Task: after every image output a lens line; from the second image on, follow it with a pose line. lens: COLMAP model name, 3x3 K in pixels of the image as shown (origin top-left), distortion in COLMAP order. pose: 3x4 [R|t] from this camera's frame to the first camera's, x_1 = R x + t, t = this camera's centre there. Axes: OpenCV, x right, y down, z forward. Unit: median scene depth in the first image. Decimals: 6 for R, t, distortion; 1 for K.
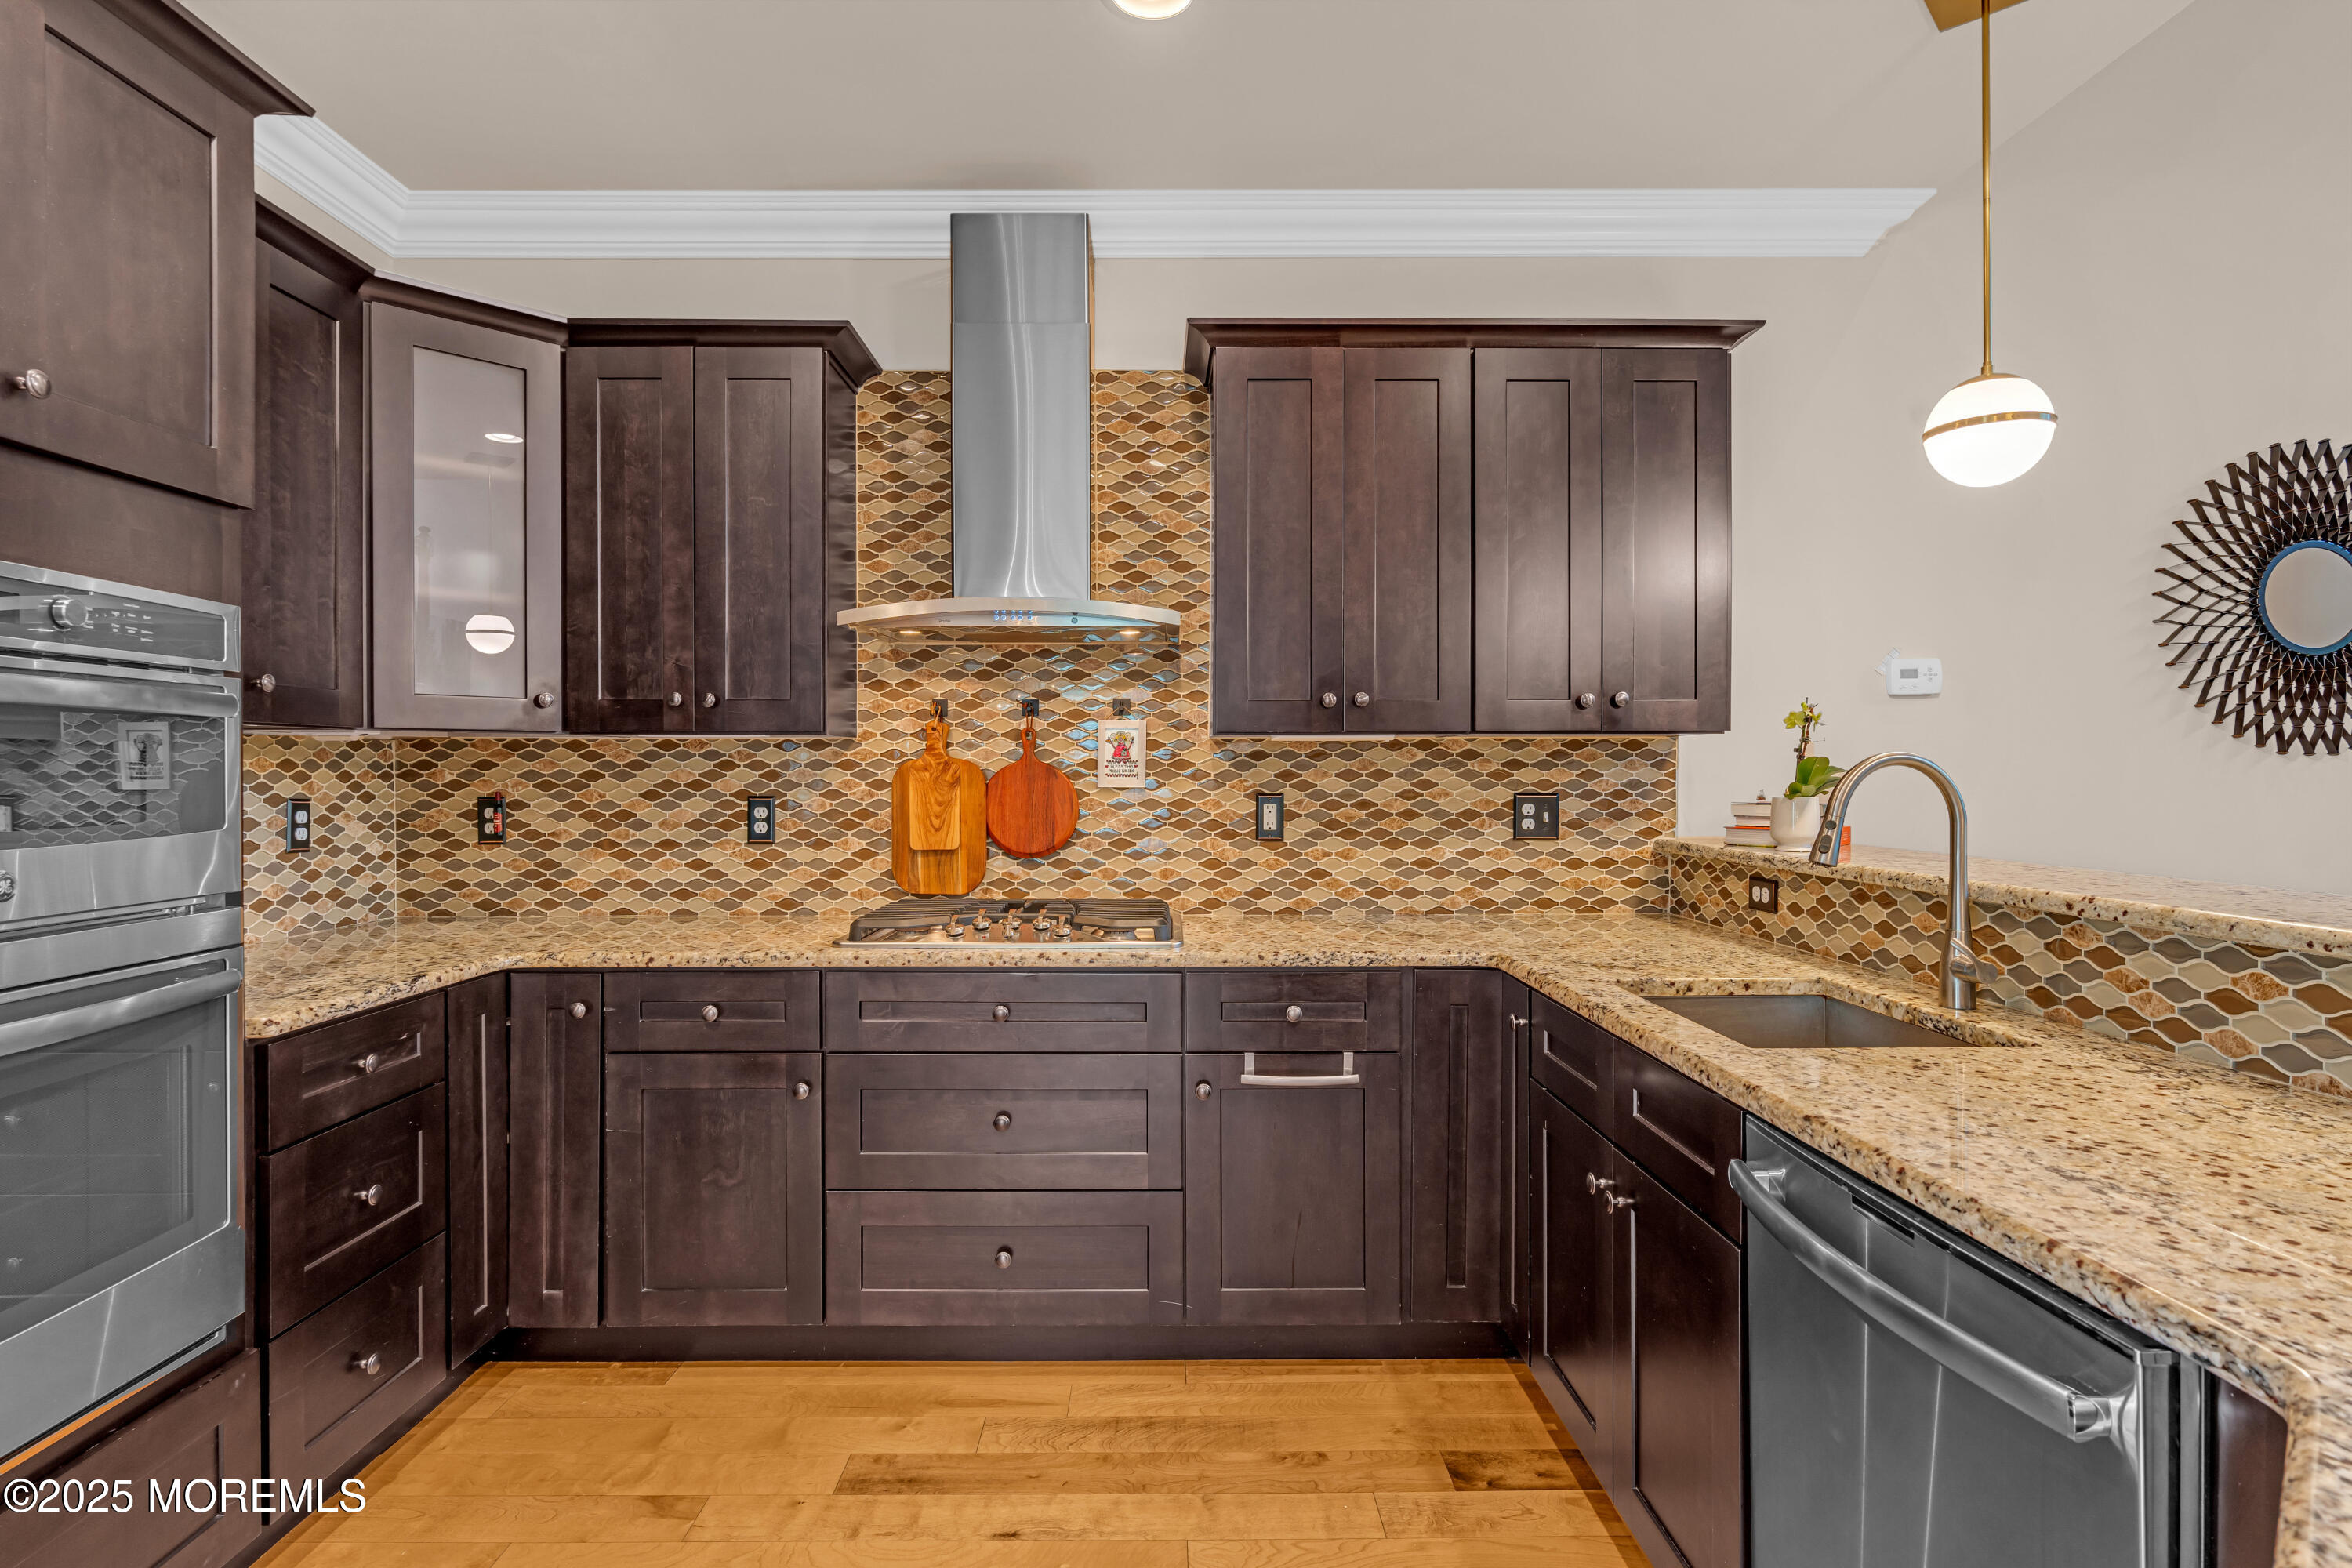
lens RADIAL K [[1192.7, 0, 1158.7], [0, 1192.7, 782.6], [0, 0, 1]] dist [-0.000732, 0.000096]
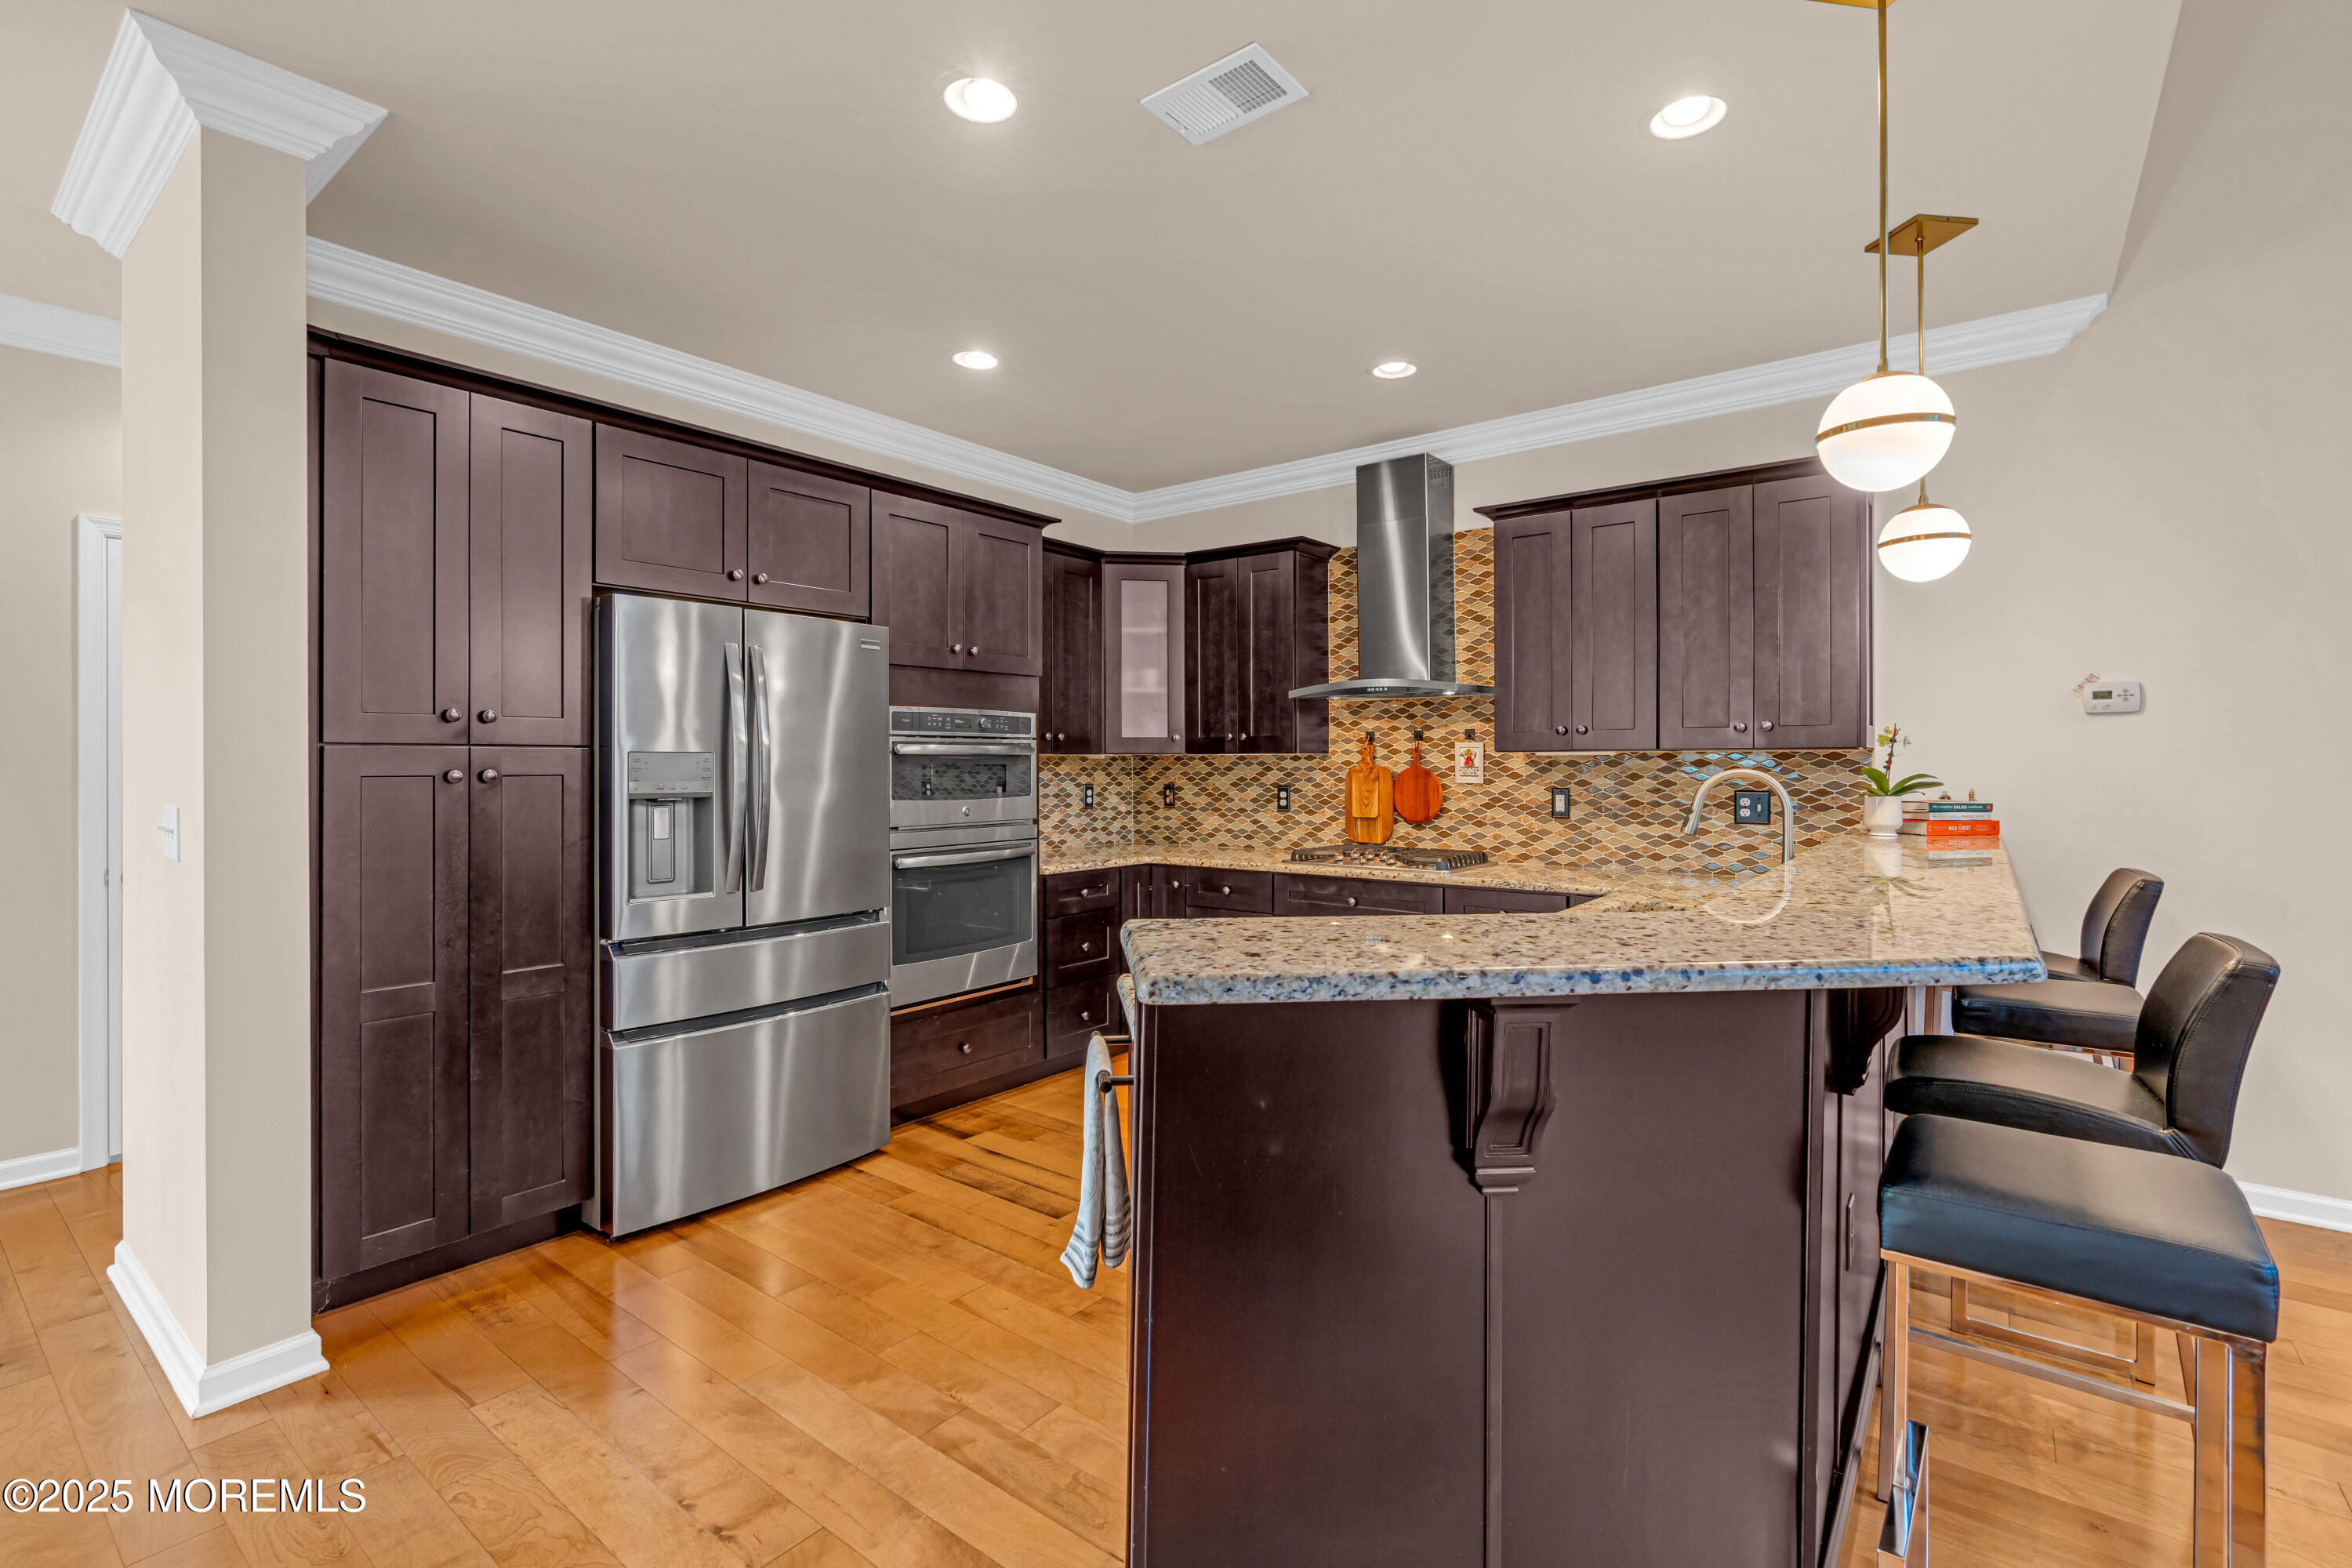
lens RADIAL K [[1069.7, 0, 1177.1], [0, 1069.7, 778.3], [0, 0, 1]] dist [0.004303, 0.000206]
pose [[0.789155, 0.008687, -0.614133, 0.557446], [-0.005967, 0.999961, 0.006477, -0.009918], [0.614166, -0.001447, 0.789176, -0.413135]]
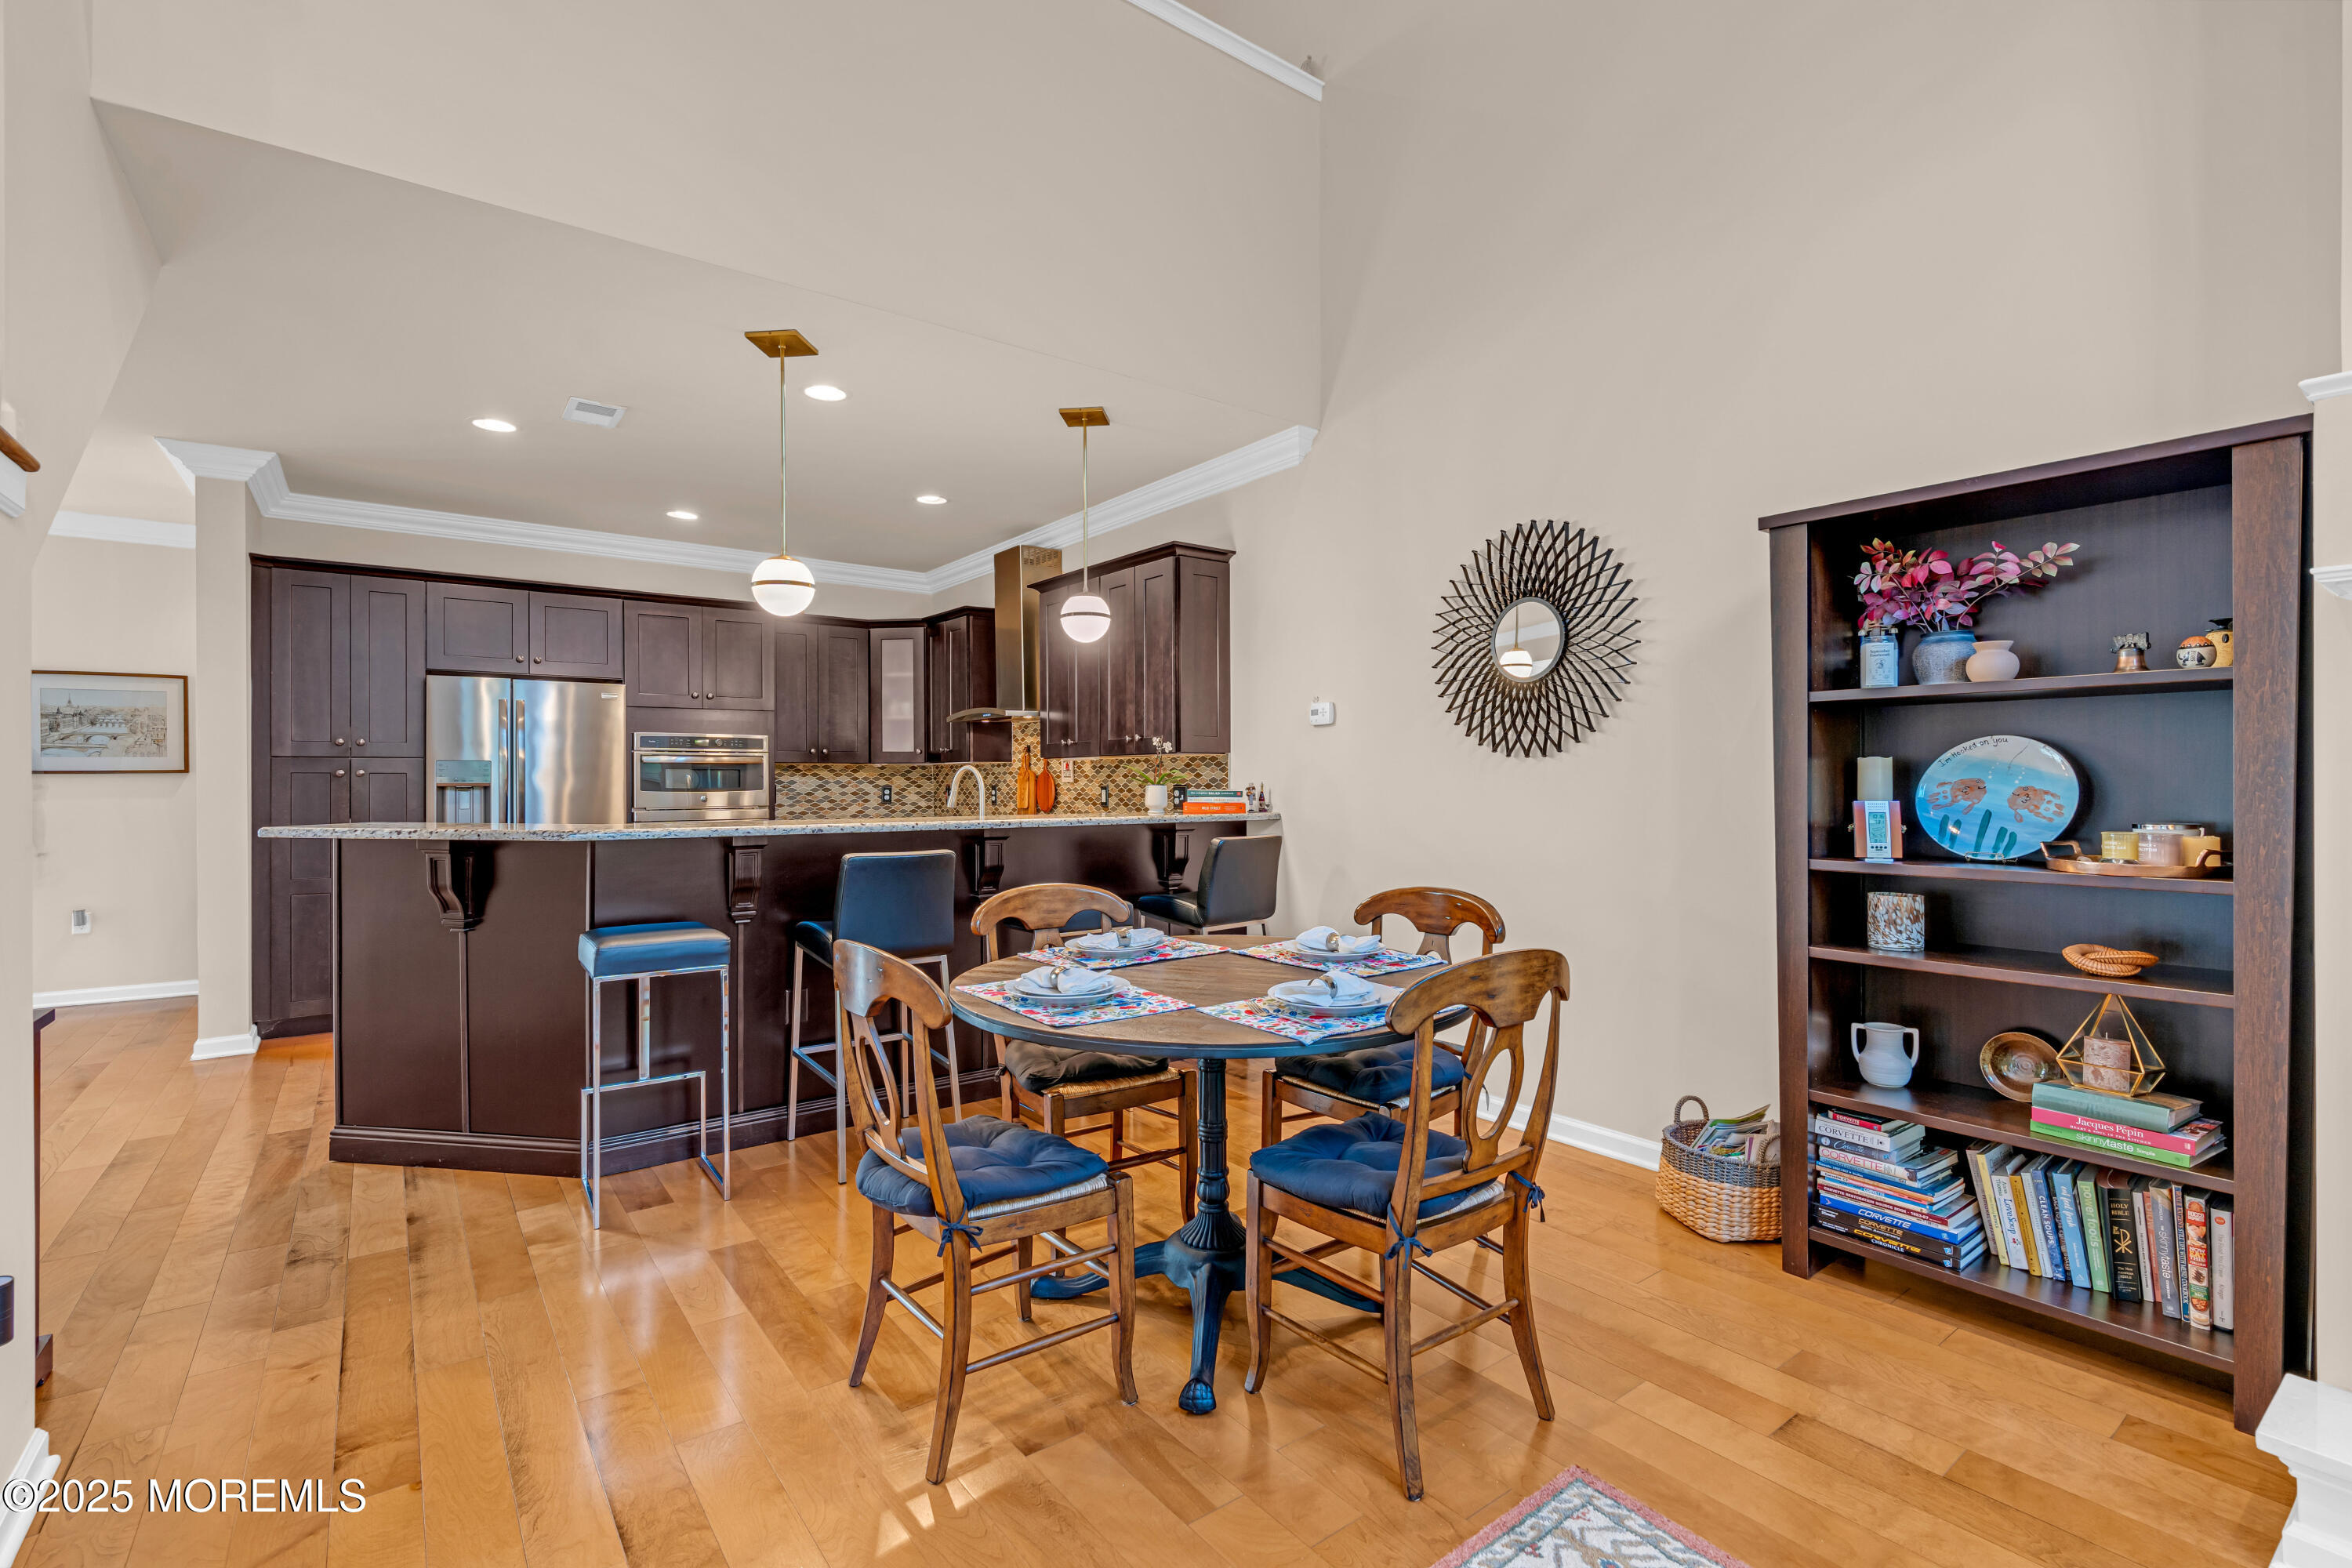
lens RADIAL K [[1069.7, 0, 1171.1], [0, 1069.7, 787.6], [0, 0, 1]] dist [0.004303, 0.000206]
pose [[0.595707, 0.002580, -0.803198, 1.698494], [-0.005156, 0.999987, -0.000612, 0.014458], [0.803185, 0.004506, 0.595712, -0.041092]]
